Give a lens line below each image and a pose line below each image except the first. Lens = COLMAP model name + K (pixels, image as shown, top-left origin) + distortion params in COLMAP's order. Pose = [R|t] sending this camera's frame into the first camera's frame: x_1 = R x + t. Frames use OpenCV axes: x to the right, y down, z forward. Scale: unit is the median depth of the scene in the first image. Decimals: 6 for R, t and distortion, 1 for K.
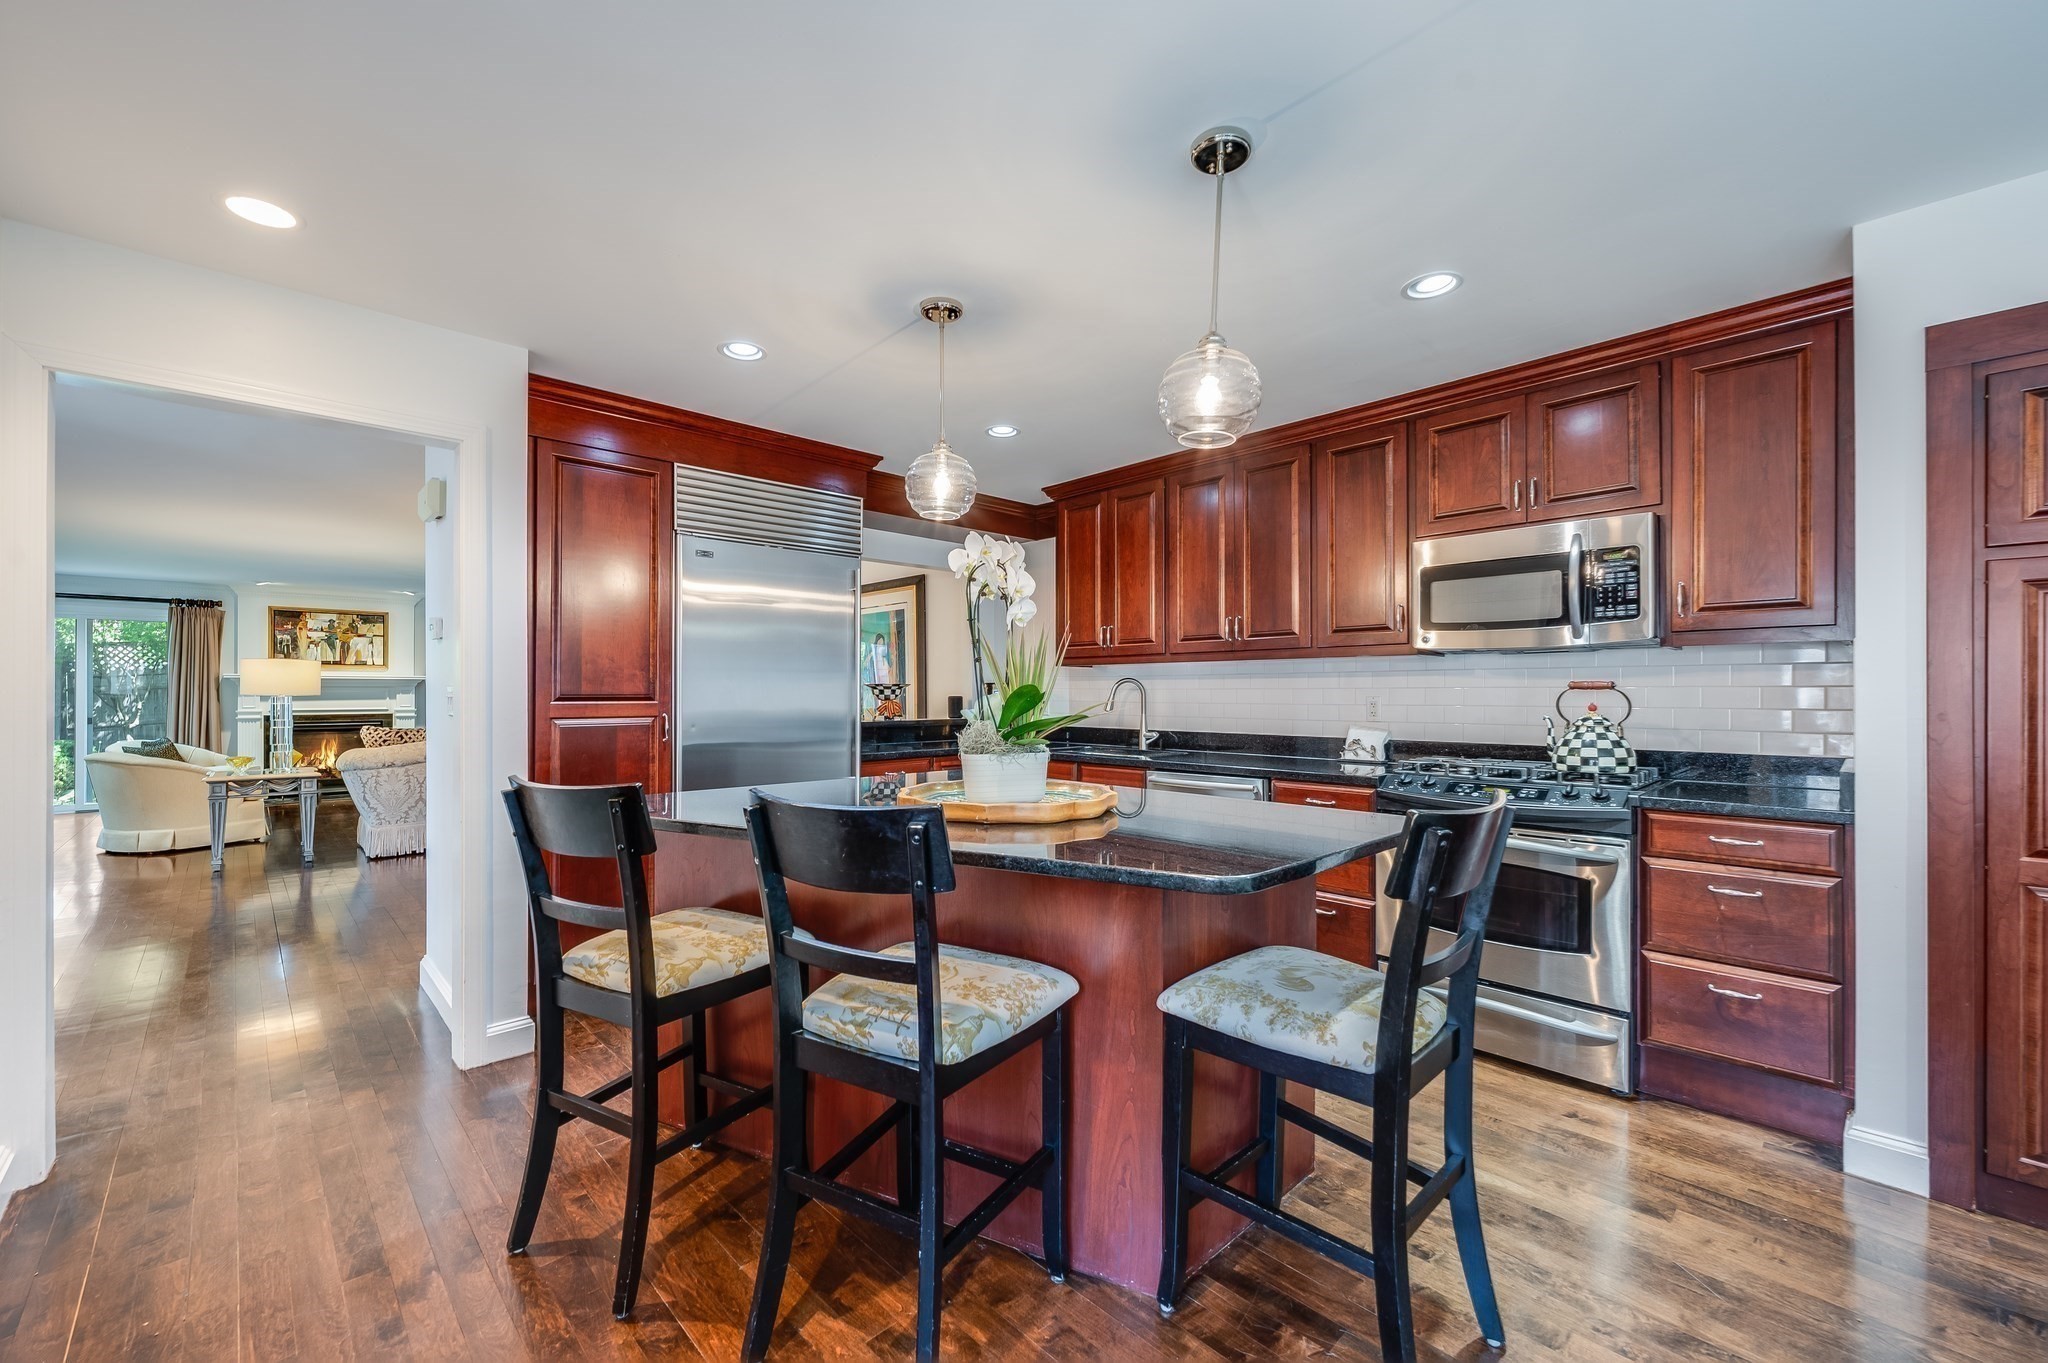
lens RADIAL K [[837.8, 0, 1019.0], [0, 837.8, 693.0], [0, 0, 1]] dist [-0.000818, -0.000126]
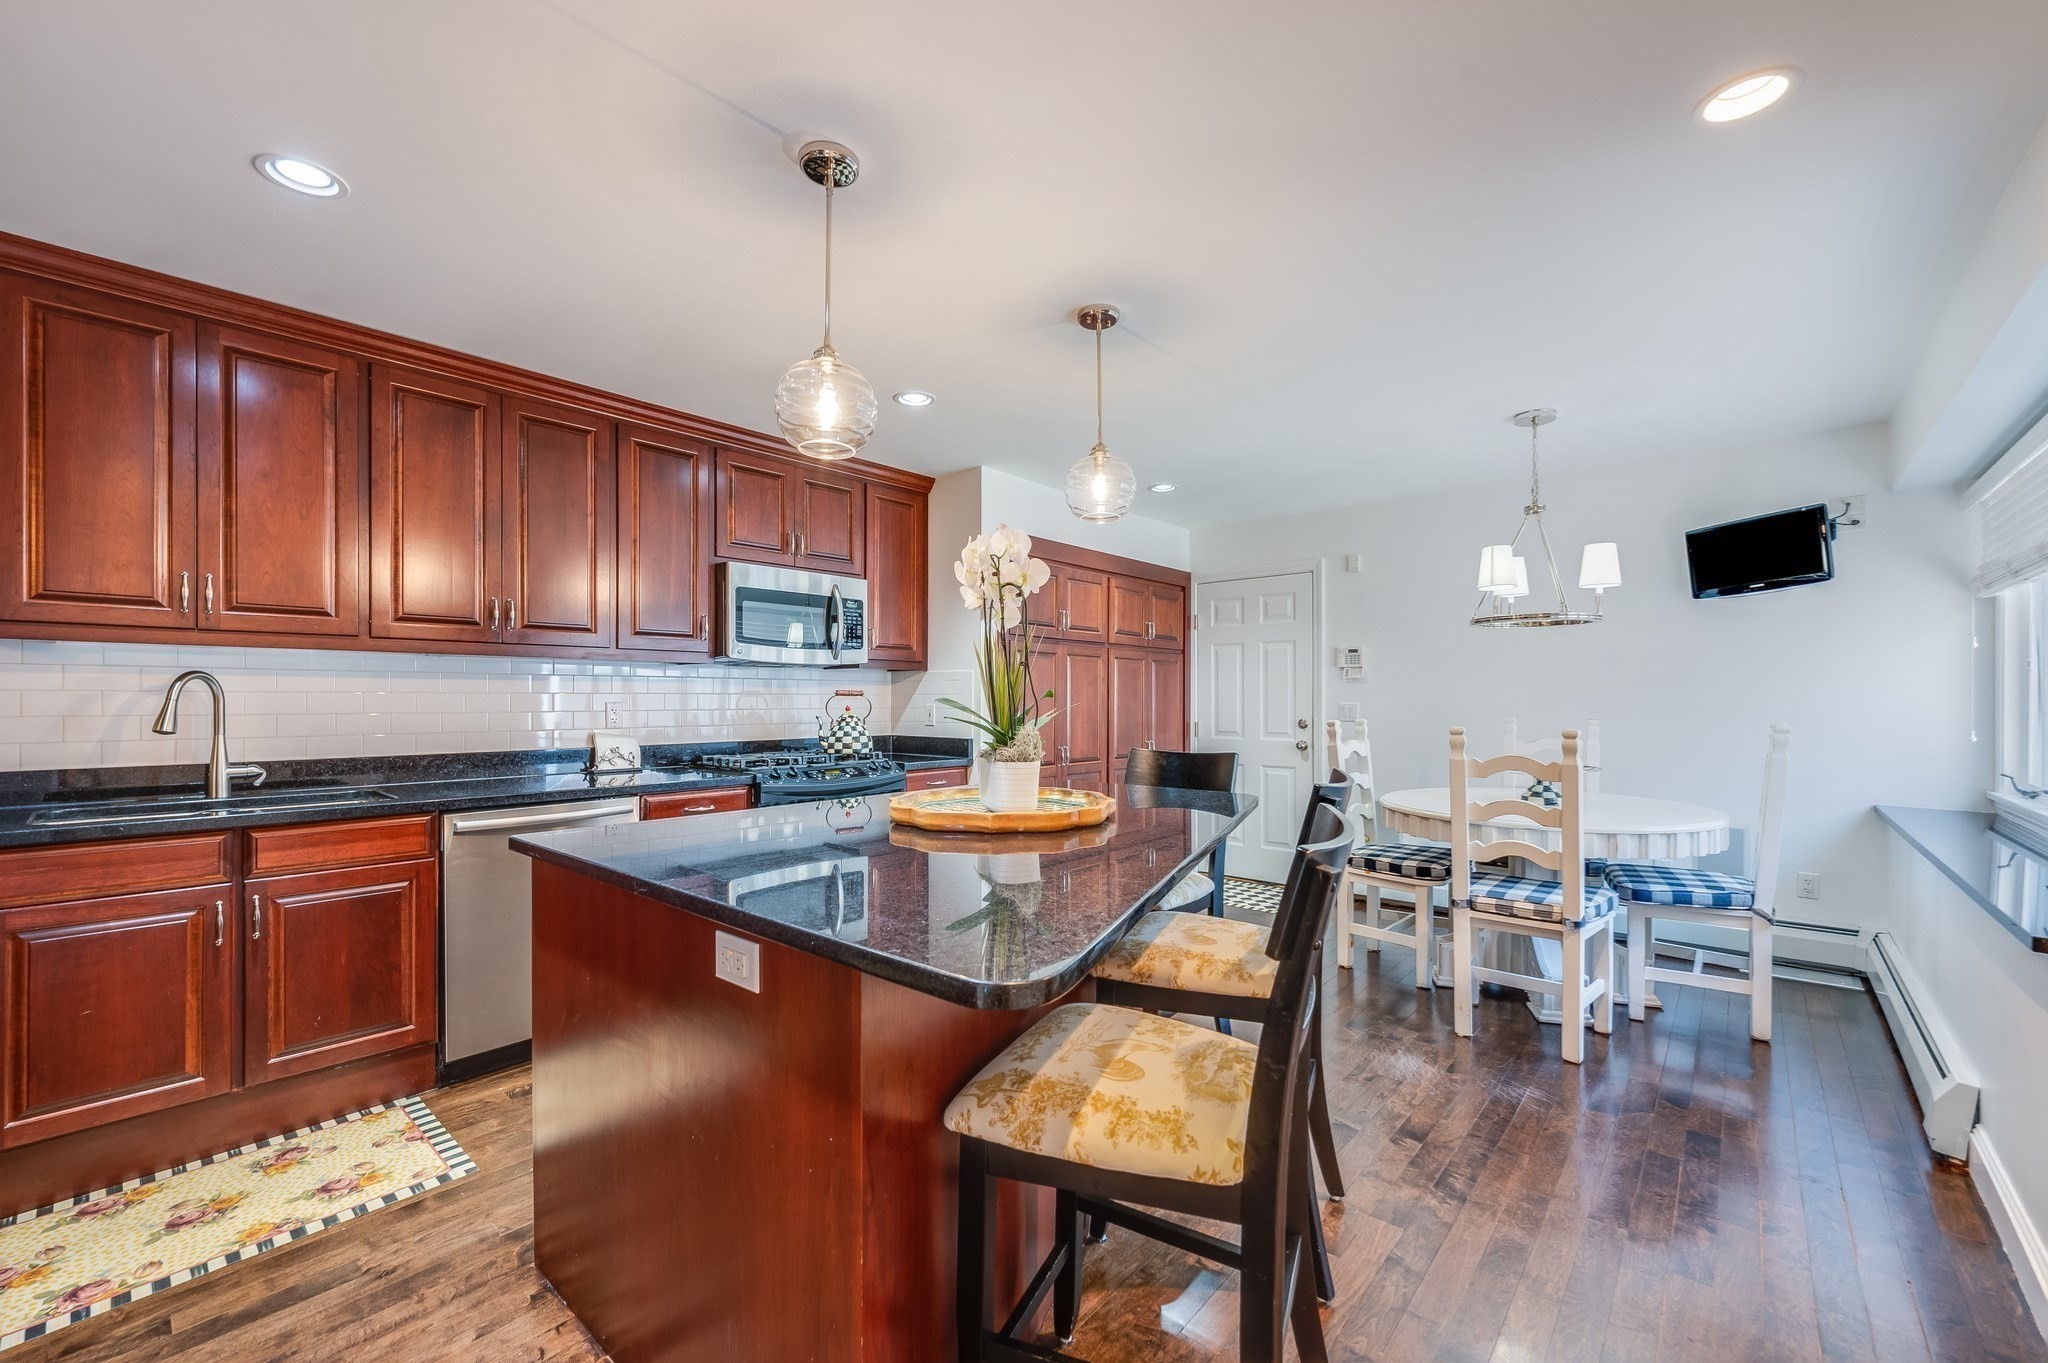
lens RADIAL K [[856.6, 0, 1021.3], [0, 856.6, 699.1], [0, 0, 1]] dist [-0.000028, -0.000067]
pose [[-0.116349, -0.002637, 0.993205, -0.819774], [-0.002599, 0.999994, 0.002351, -0.003590], [-0.993205, -0.002308, -0.116355, 0.890294]]
